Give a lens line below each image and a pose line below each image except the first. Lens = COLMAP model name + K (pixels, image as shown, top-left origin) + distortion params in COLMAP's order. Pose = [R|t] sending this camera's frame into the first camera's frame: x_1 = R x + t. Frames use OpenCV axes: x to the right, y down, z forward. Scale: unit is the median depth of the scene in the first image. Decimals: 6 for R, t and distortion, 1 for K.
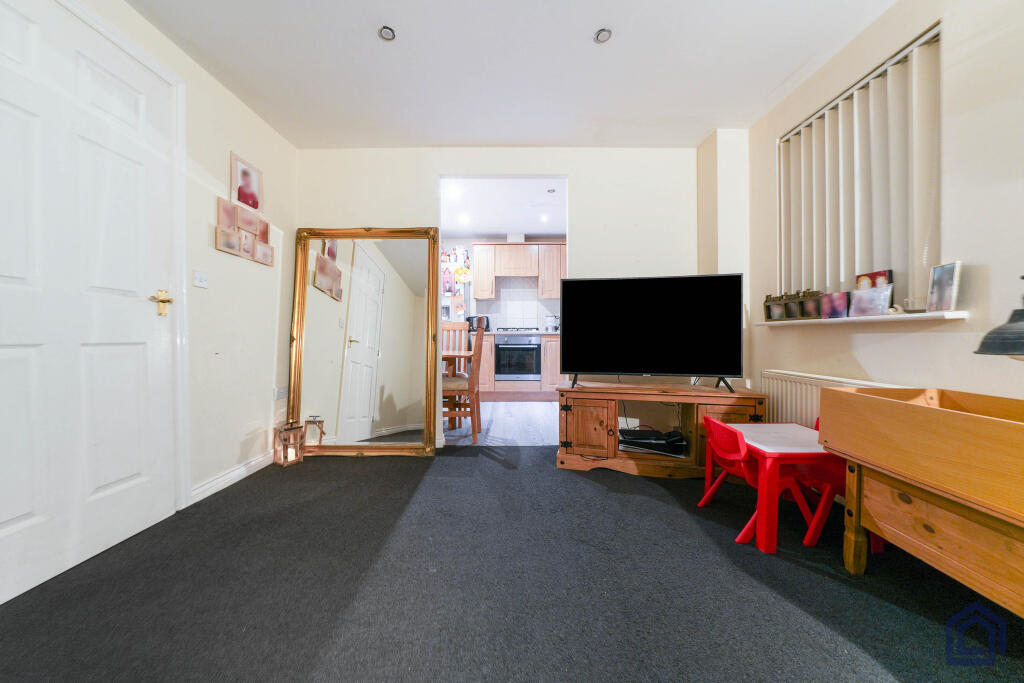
lens RADIAL K [[360.2, 0, 512.0], [0, 360.2, 341.5], [0, 0, 1]] dist [-0.001607, -0.000044]
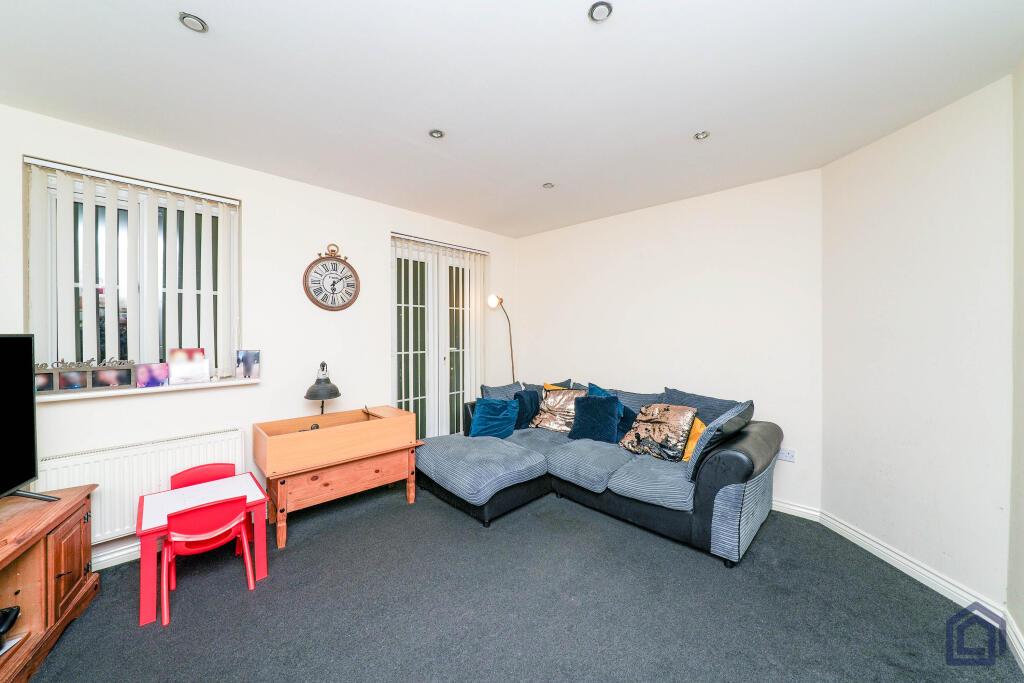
lens RADIAL K [[360.5, 0, 527.9], [0, 360.5, 330.8], [0, 0, 1]] dist [-0.000958, -0.000120]
pose [[-0.730041, -0.000693, 0.683403, -0.702461], [0.007053, 0.999939, 0.008548, -0.241390], [-0.683367, 0.011060, -0.729991, 1.039647]]
